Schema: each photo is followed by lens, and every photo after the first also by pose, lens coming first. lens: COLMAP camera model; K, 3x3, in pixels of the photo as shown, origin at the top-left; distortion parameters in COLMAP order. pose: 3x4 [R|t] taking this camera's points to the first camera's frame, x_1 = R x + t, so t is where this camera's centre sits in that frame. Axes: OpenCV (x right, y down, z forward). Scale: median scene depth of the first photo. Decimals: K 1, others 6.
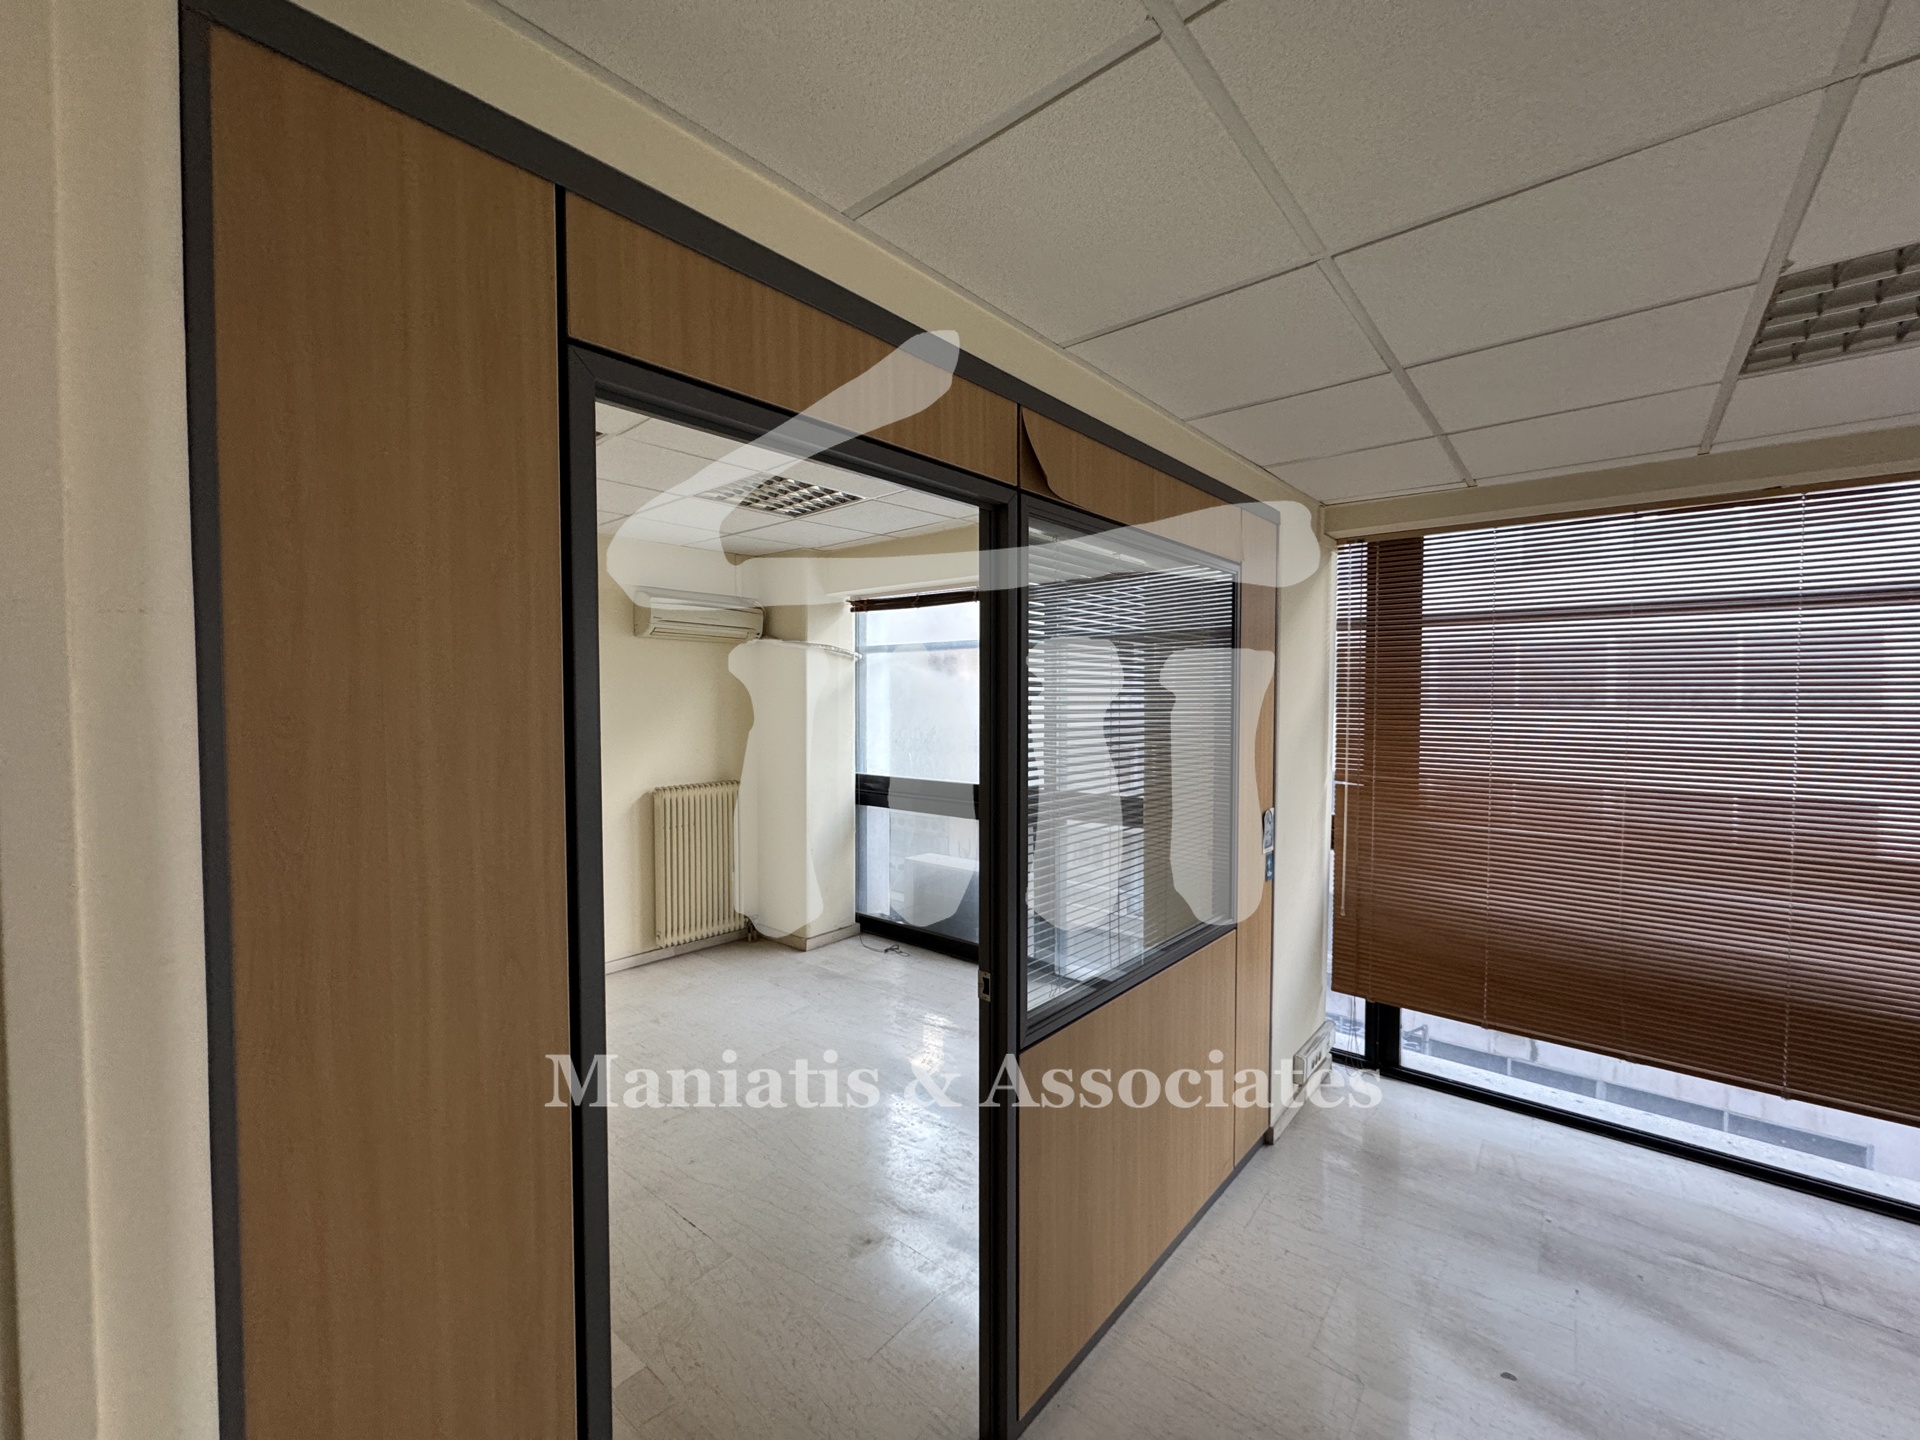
lens RADIAL K [[766.8, 0, 965.7], [0, 766.8, 722.1], [0, 0, 1]] dist [-0.000252, 0.001108]
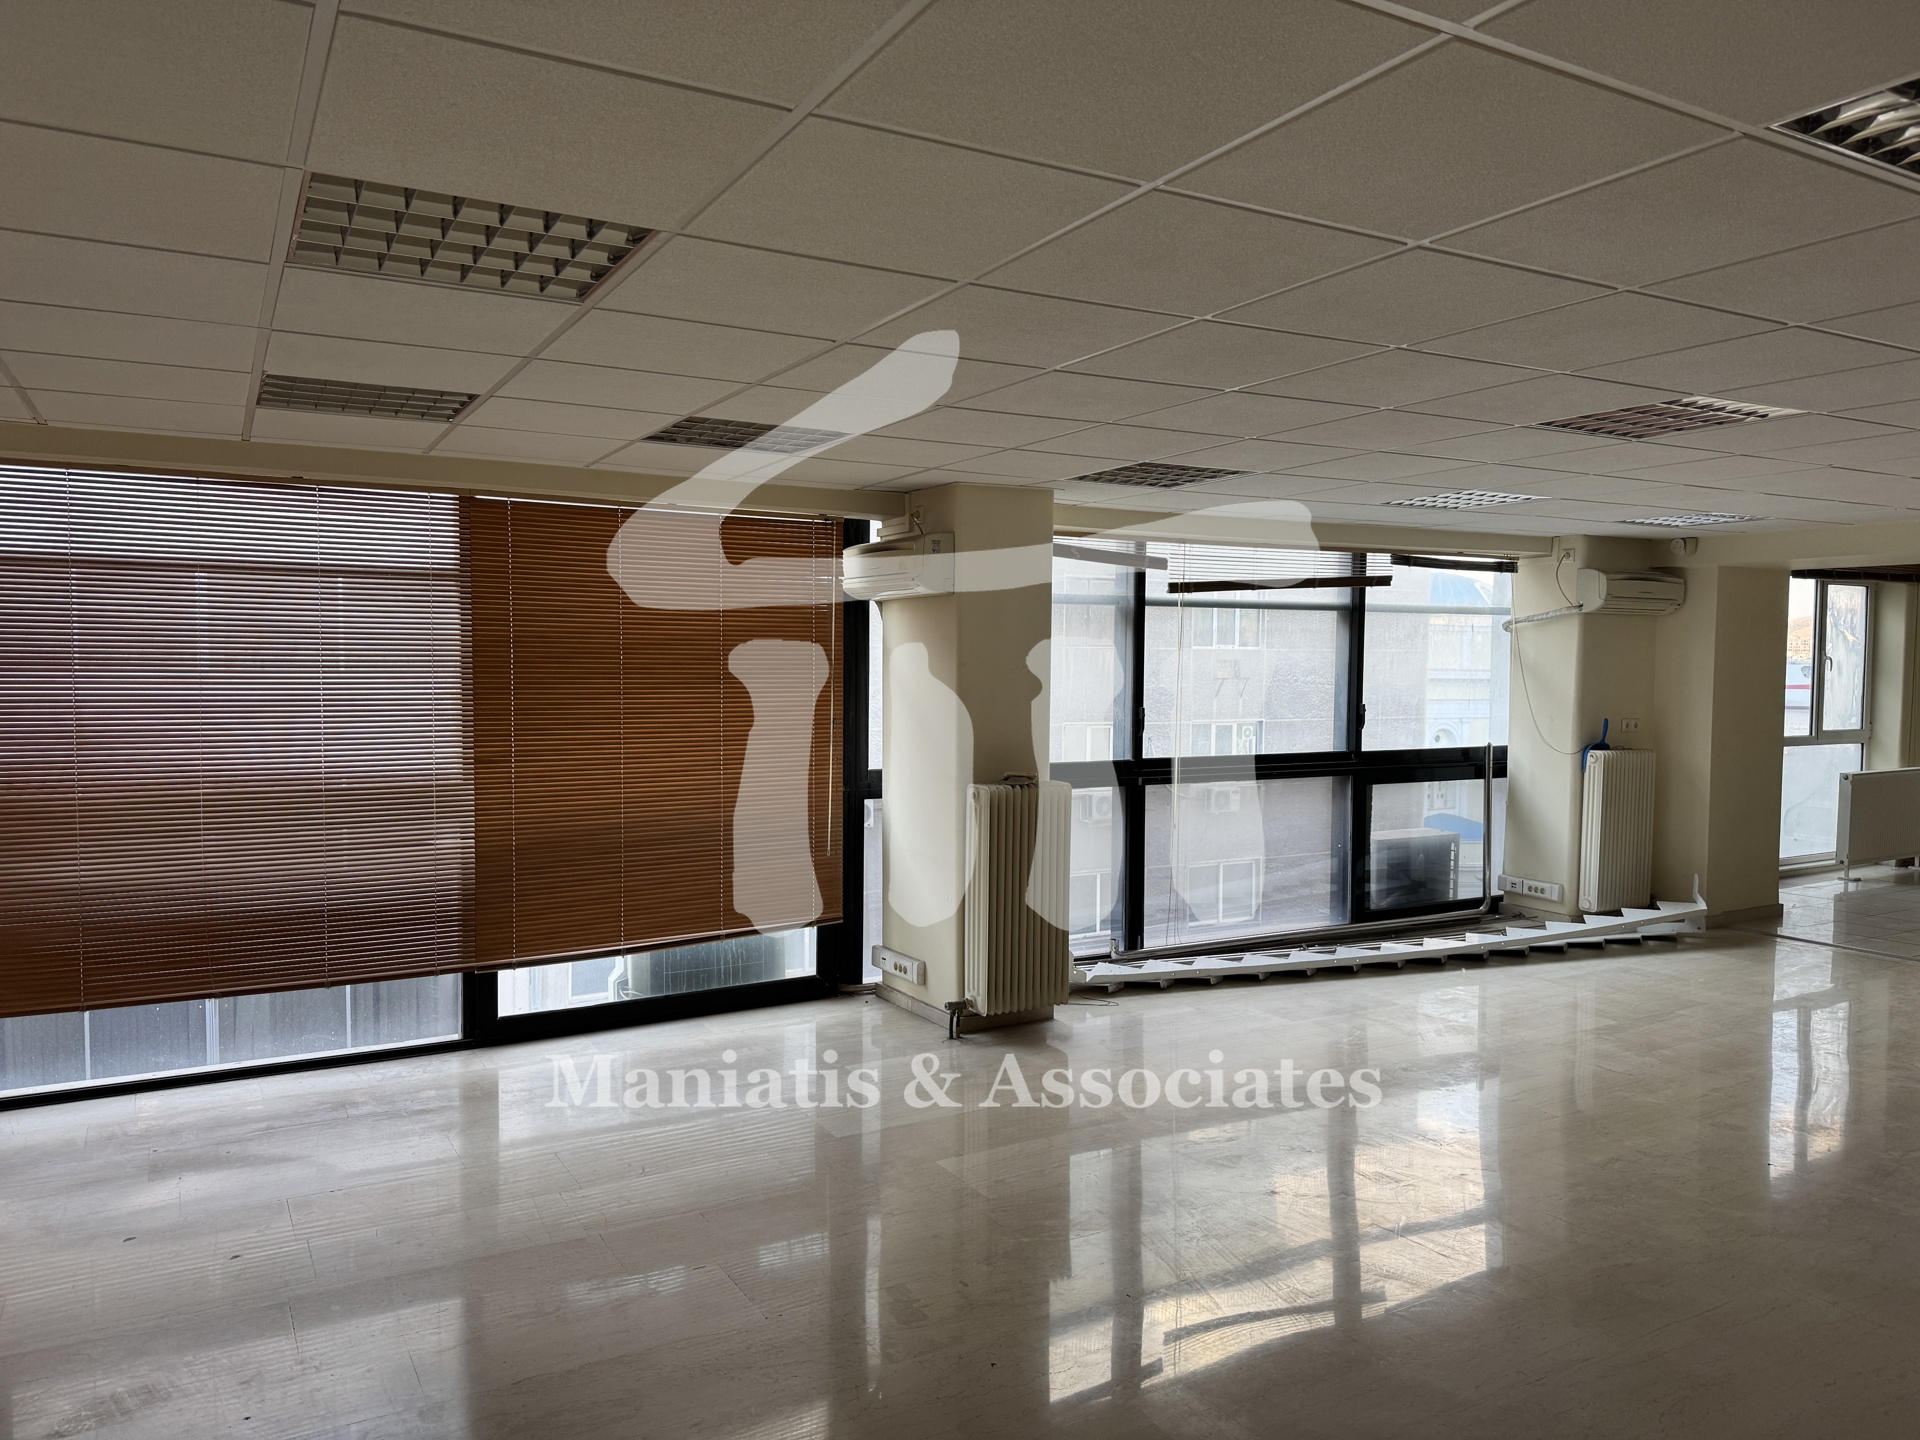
lens RADIAL K [[1359.9, 0, 935.2], [0, 1359.9, 756.8], [0, 0, 1]] dist [0.047951, -0.053695]
pose [[0.373241, -0.059143, 0.925847, -0.578880], [0.017610, 0.998238, 0.056668, 0.023246], [-0.927567, -0.004847, 0.373625, -0.724488]]
